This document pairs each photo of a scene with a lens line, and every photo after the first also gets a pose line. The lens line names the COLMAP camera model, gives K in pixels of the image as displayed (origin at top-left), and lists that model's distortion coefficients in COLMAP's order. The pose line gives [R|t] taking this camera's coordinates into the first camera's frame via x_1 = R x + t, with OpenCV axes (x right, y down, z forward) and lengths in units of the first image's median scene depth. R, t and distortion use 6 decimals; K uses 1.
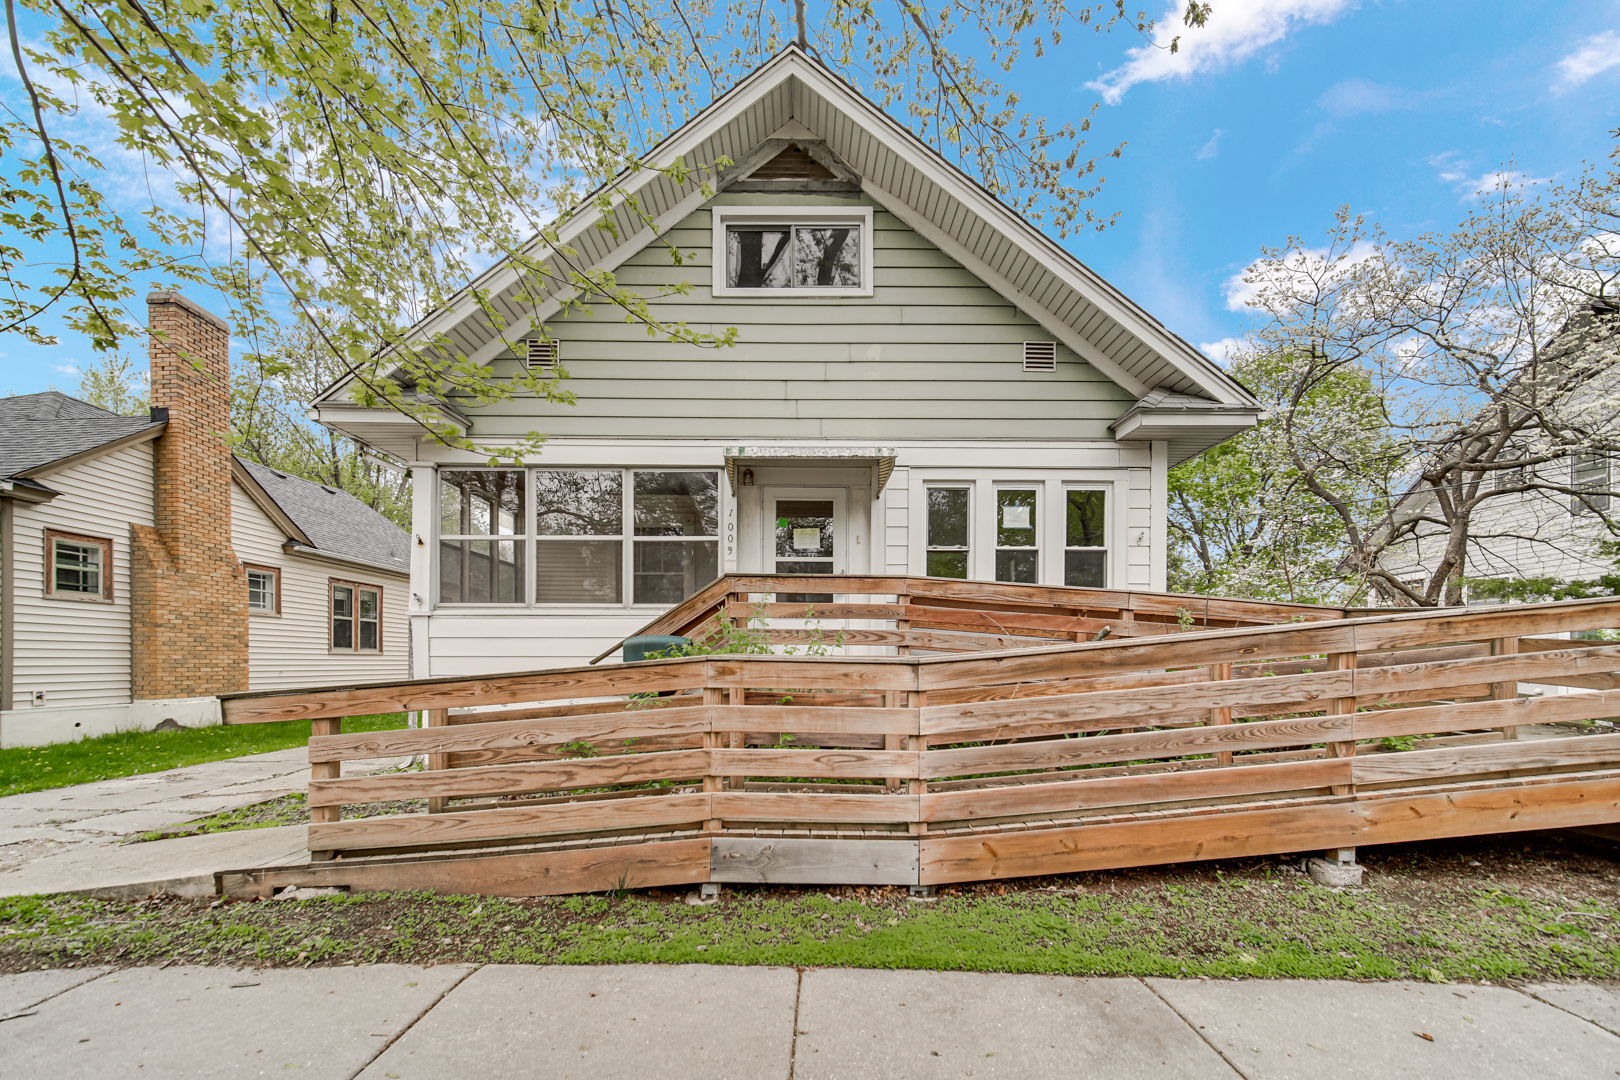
lens RADIAL K [[674.4, 0, 811.0], [0, 674.4, 657.3], [0, 0, 1]] dist [0.000406, -0.000187]
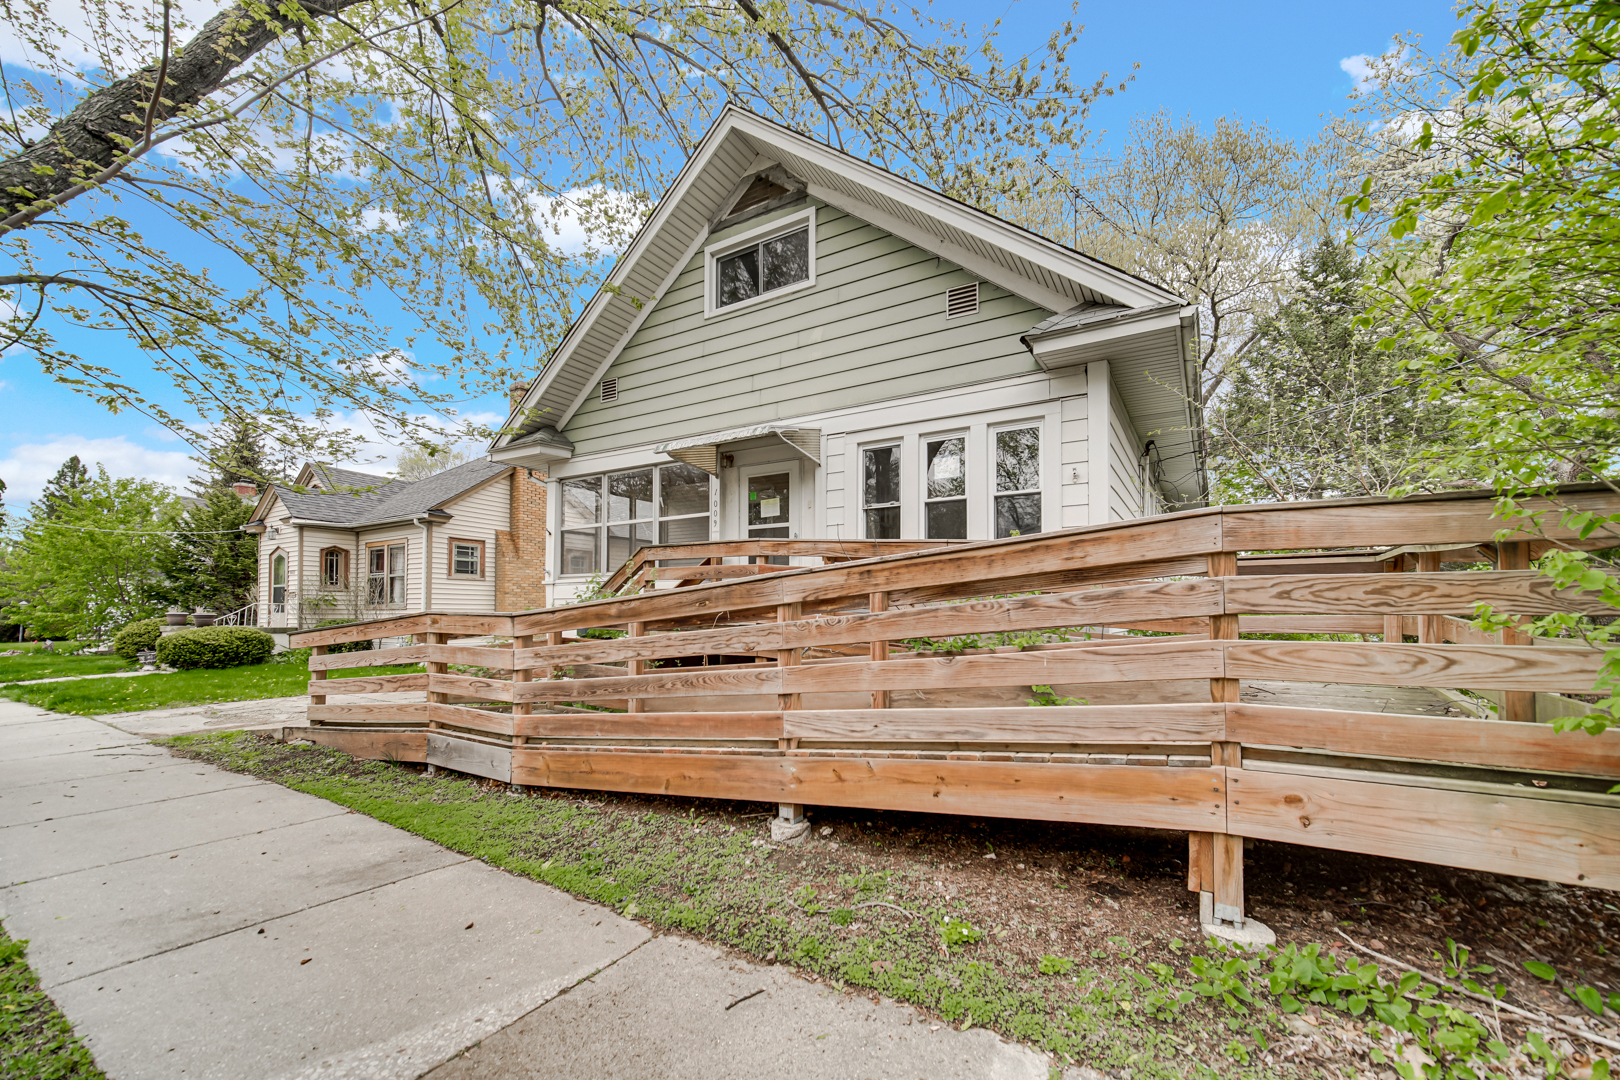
lens RADIAL K [[654.4, 0, 807.9], [0, 654.4, 589.9], [0, 0, 1]] dist [0.000461, -0.000008]
pose [[0.852474, -0.020832, -0.522354, 0.630625], [0.002449, 0.999354, -0.035860, 0.002612], [0.522764, 0.029291, 0.851974, 0.093880]]
